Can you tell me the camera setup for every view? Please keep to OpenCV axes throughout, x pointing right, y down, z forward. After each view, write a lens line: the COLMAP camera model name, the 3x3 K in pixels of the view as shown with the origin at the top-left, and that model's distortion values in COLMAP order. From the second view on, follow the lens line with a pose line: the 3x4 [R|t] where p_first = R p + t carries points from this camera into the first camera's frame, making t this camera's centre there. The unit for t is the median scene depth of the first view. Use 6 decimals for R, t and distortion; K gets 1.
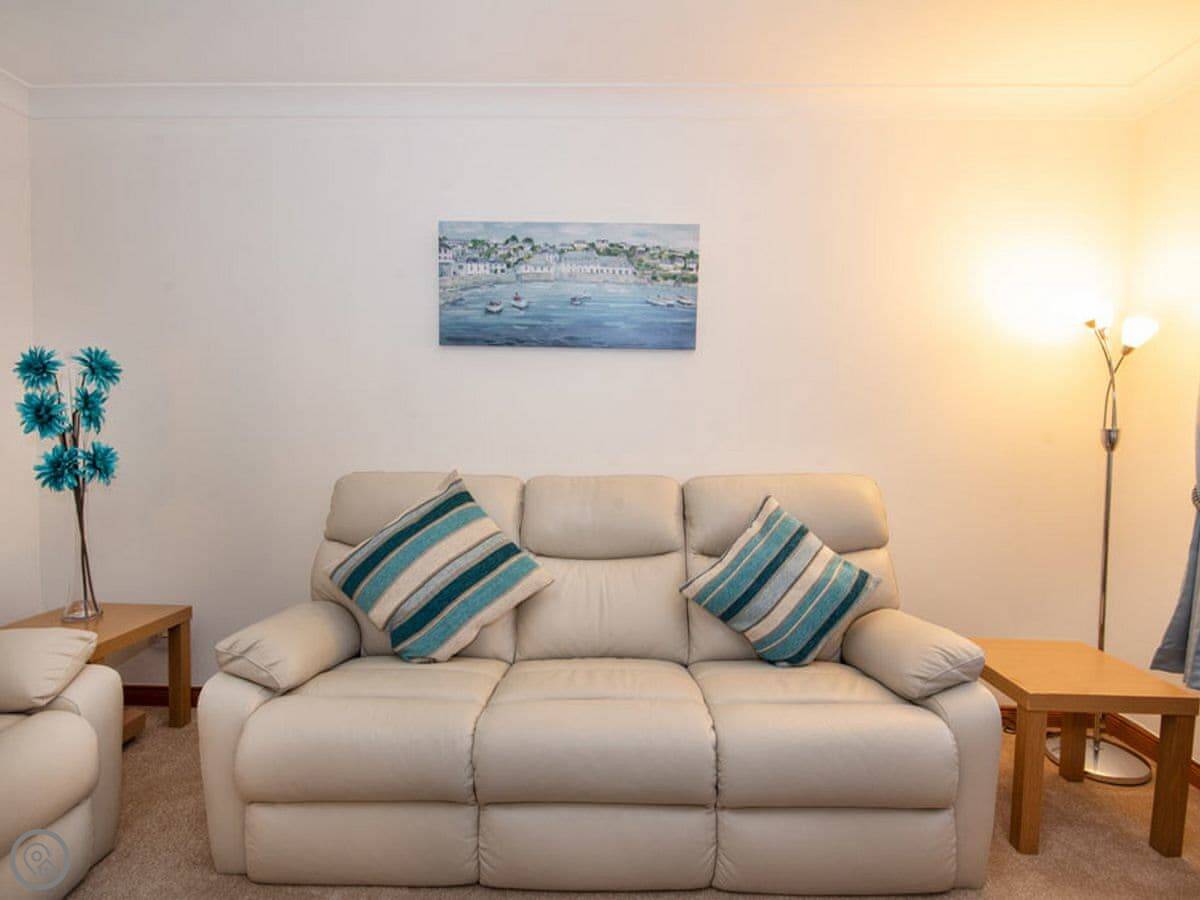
lens RADIAL K [[633.8, 0, 601.5], [0, 633.8, 457.4], [0, 0, 1]] dist [-0.002013, -0.000148]
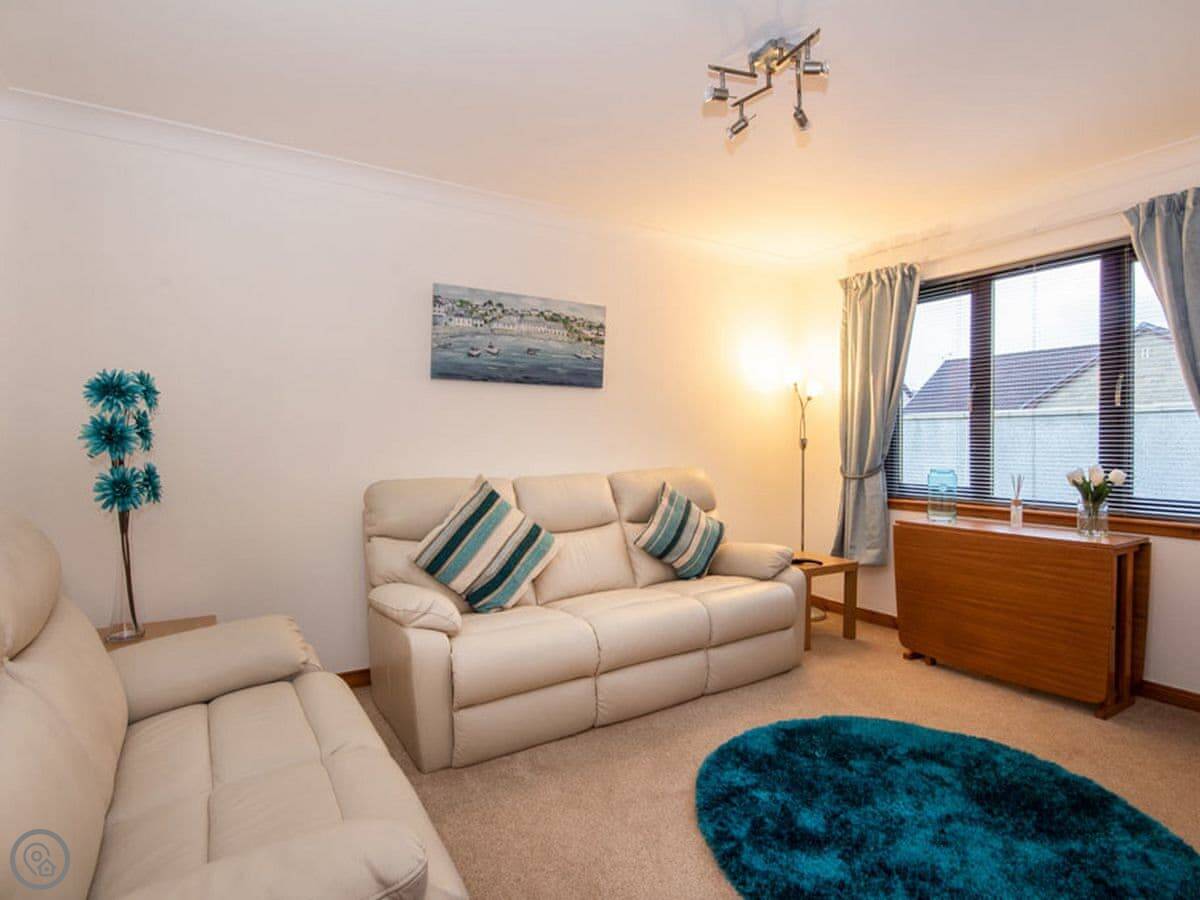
lens RADIAL K [[633.8, 0, 601.5], [0, 633.8, 457.4], [0, 0, 1]] dist [-0.002013, -0.000148]
pose [[0.836668, -0.027704, 0.547009, -0.684918], [0.041331, 0.999066, -0.012618, 0.010307], [-0.546148, 0.033166, 0.837032, -0.245653]]
